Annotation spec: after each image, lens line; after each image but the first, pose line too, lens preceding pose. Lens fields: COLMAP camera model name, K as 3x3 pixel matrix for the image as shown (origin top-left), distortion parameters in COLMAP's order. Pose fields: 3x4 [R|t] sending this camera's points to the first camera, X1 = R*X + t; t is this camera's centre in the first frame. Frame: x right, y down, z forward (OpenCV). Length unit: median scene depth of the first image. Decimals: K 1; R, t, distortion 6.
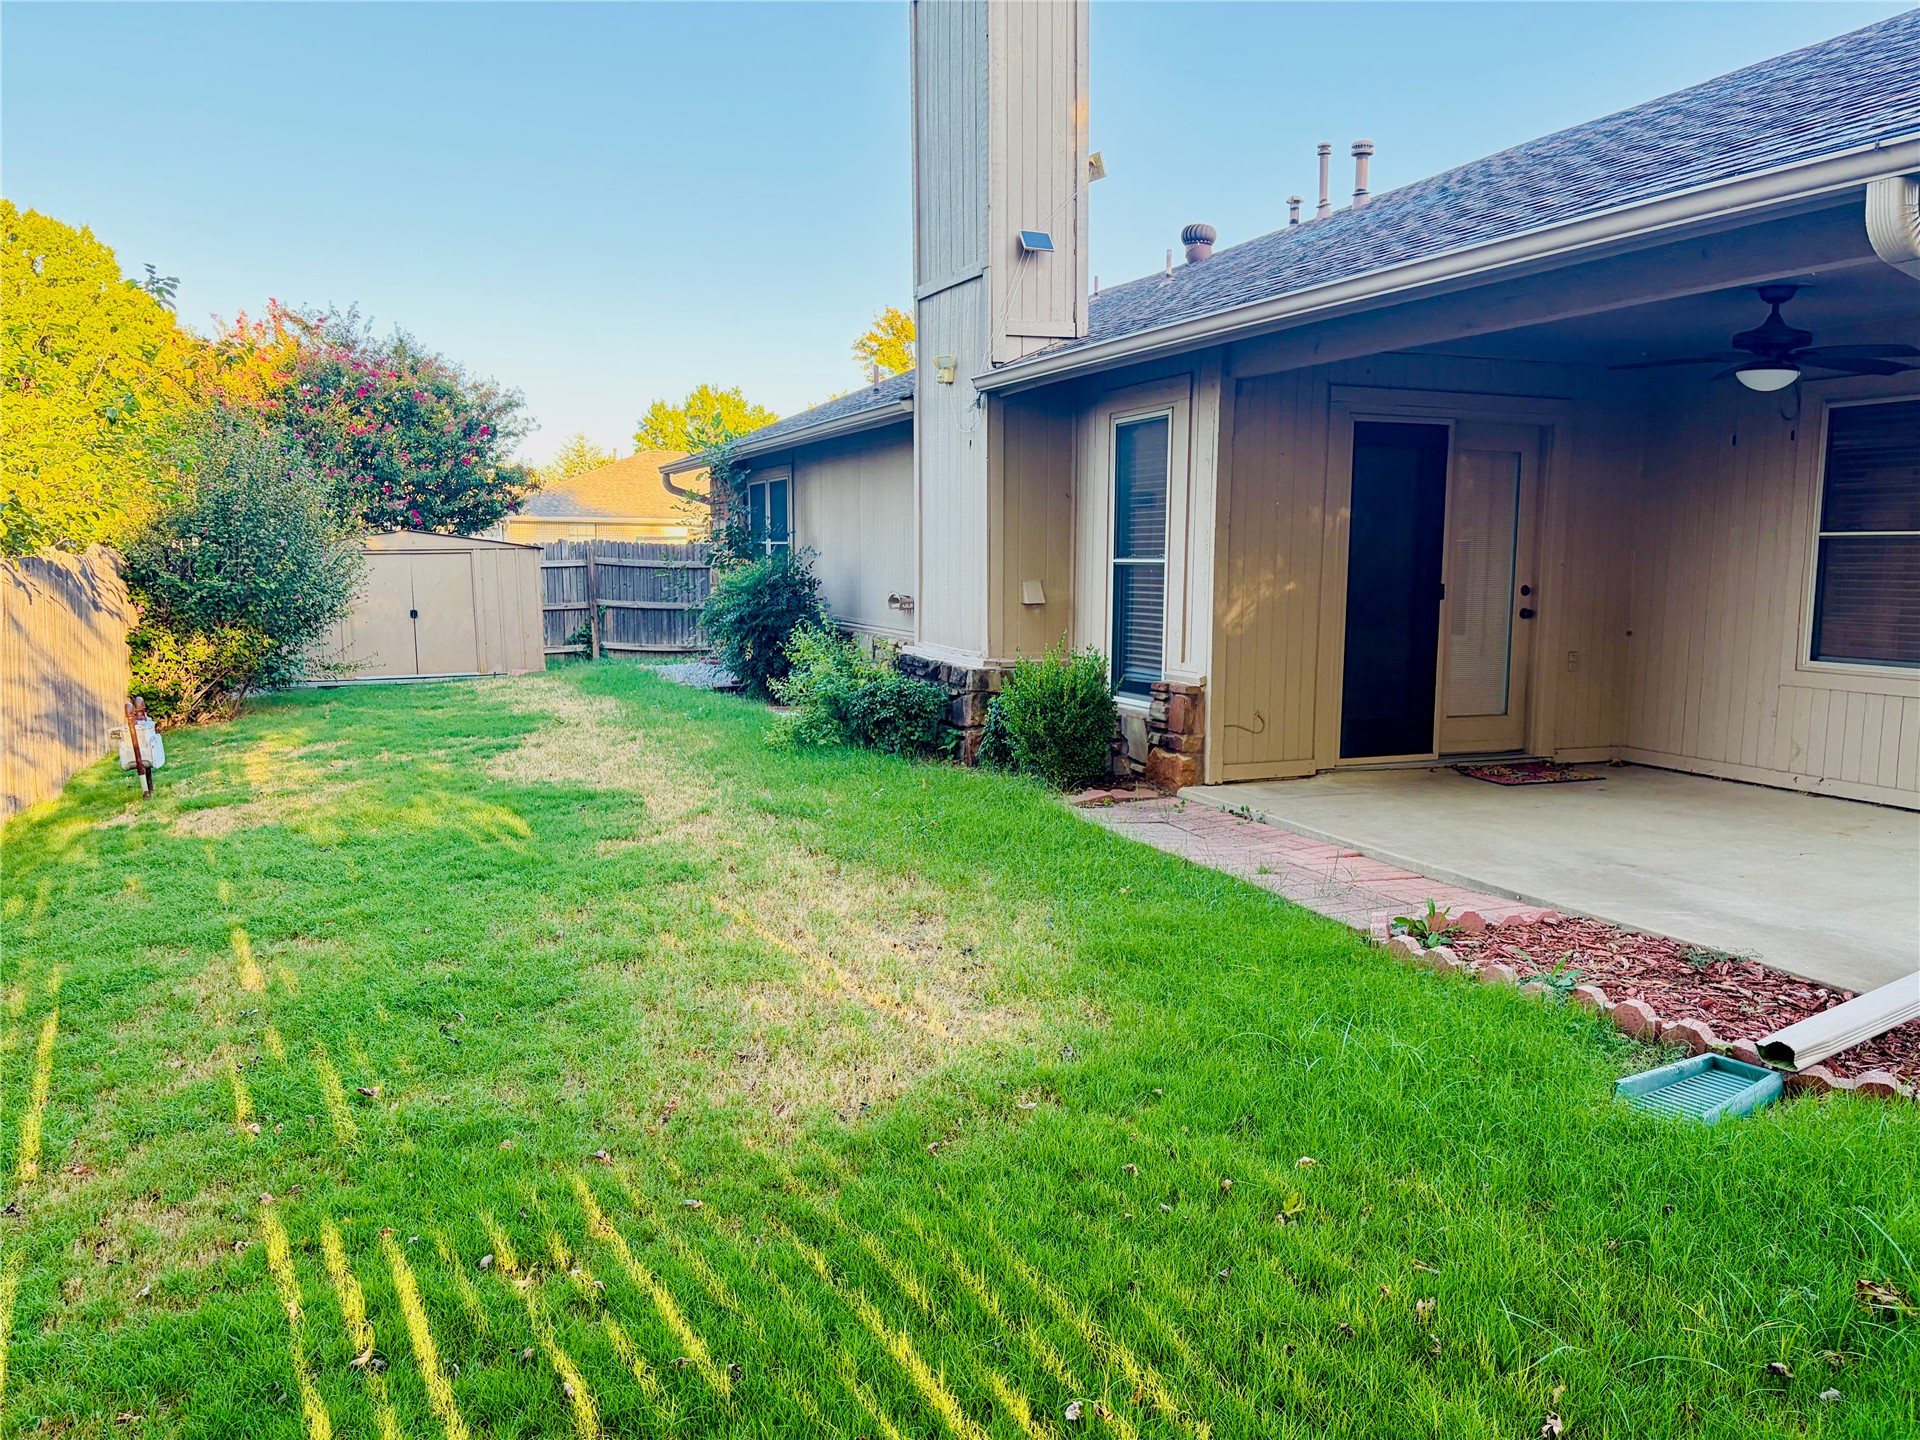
lens RADIAL K [[1454.1, 0, 965.9], [0, 1454.1, 736.4], [0, 0, 1]] dist [0.010138, 0.002607]
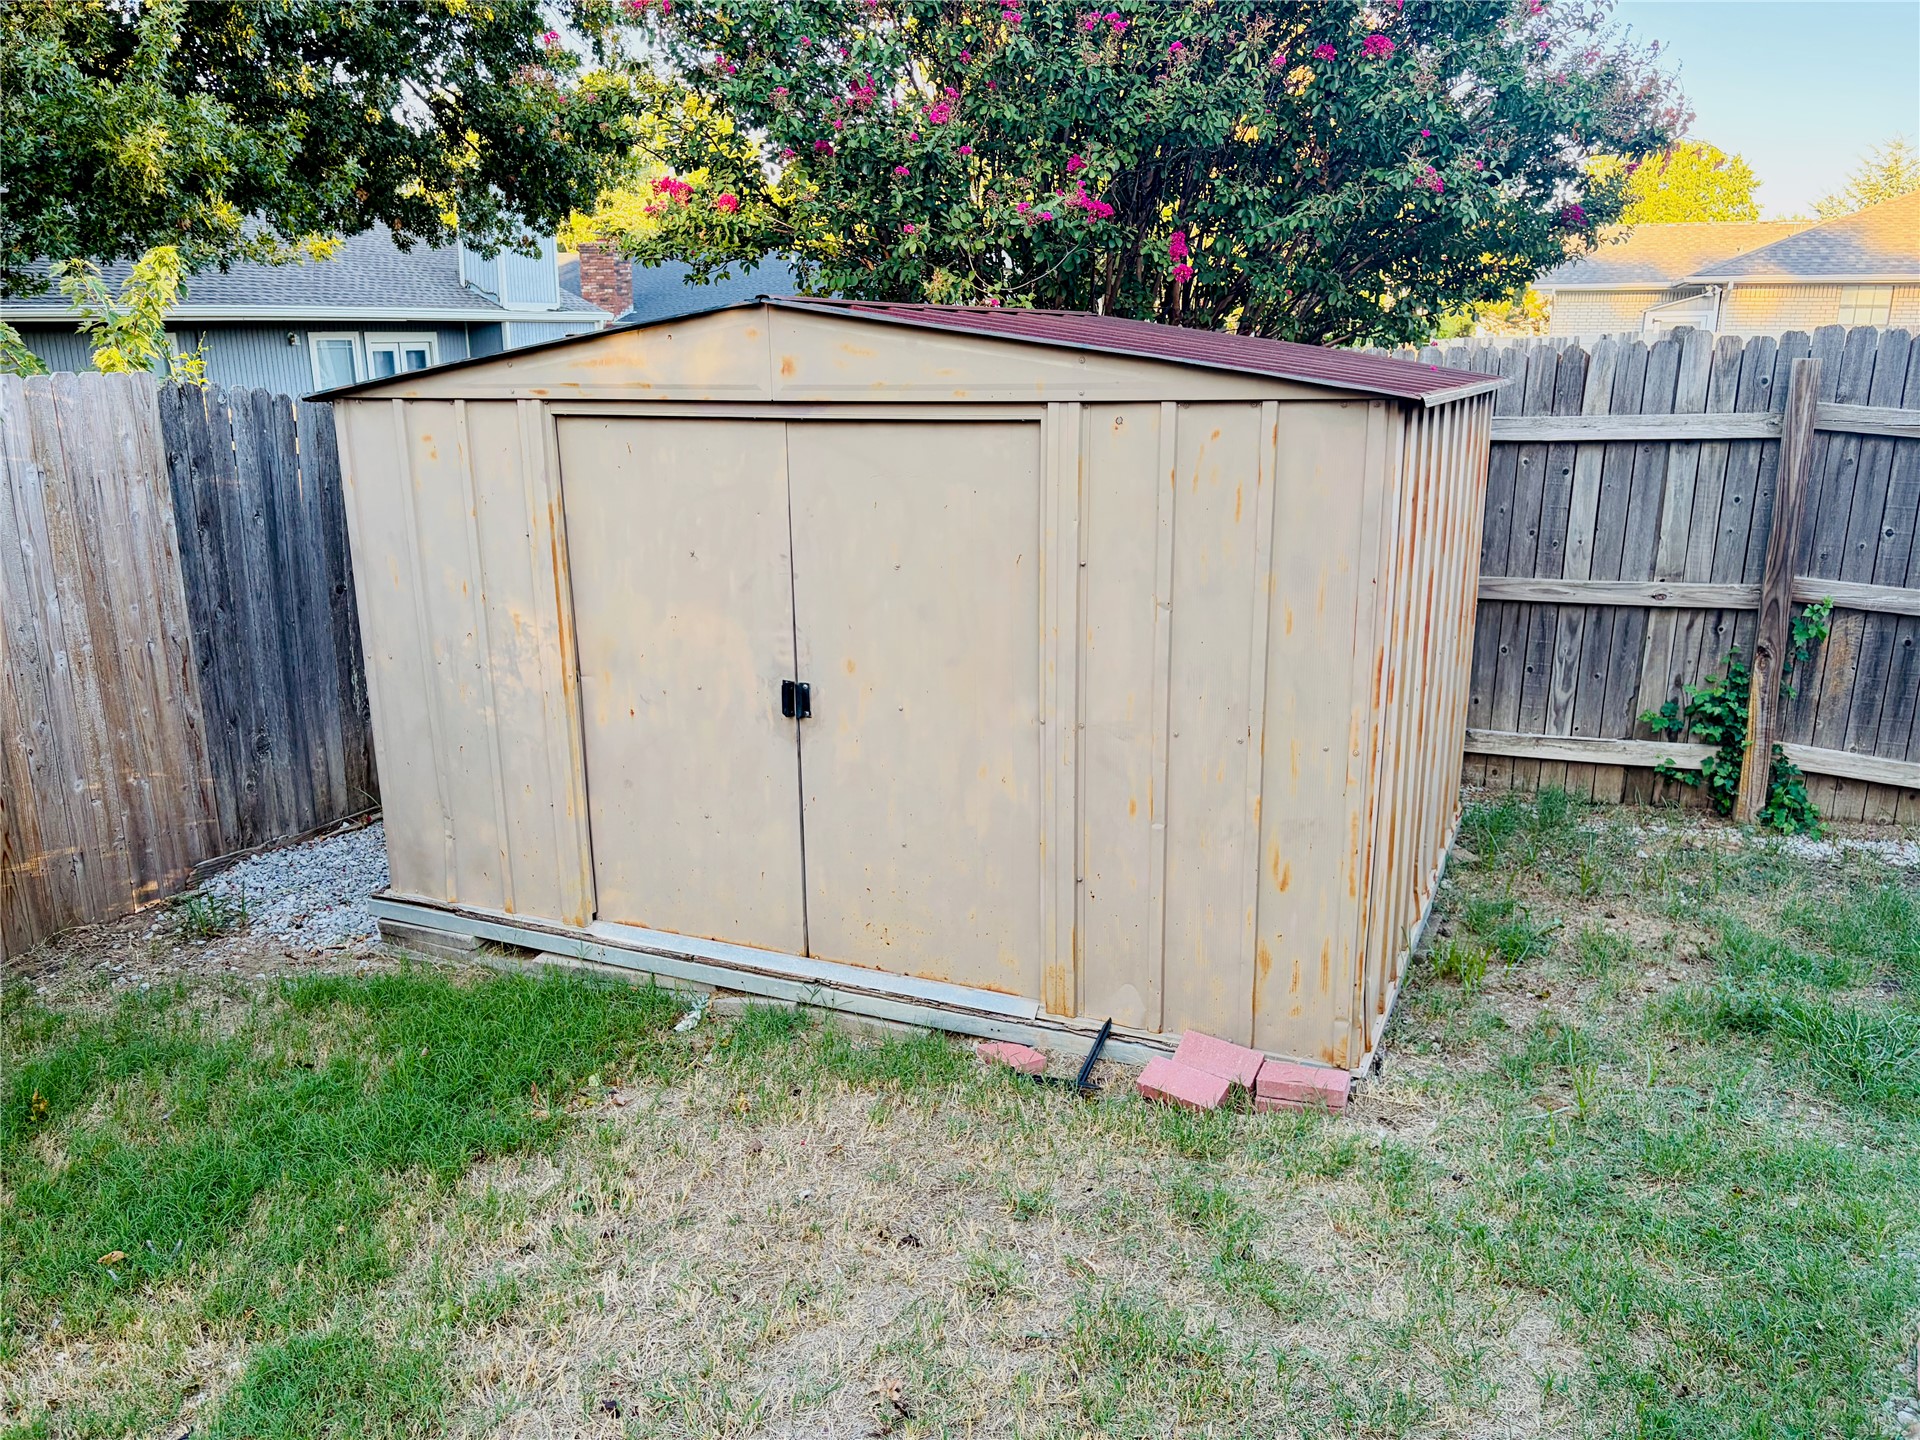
lens RADIAL K [[1454.1, 0, 959.9], [0, 1454.1, 724.4], [0, 0, 1]] dist [0.010138, 0.002607]
pose [[0.698775, 0.185947, -0.690751, -0.224150], [-0.087124, 0.980558, 0.175826, -0.127652], [0.710016, -0.062682, 0.701391, 0.916279]]
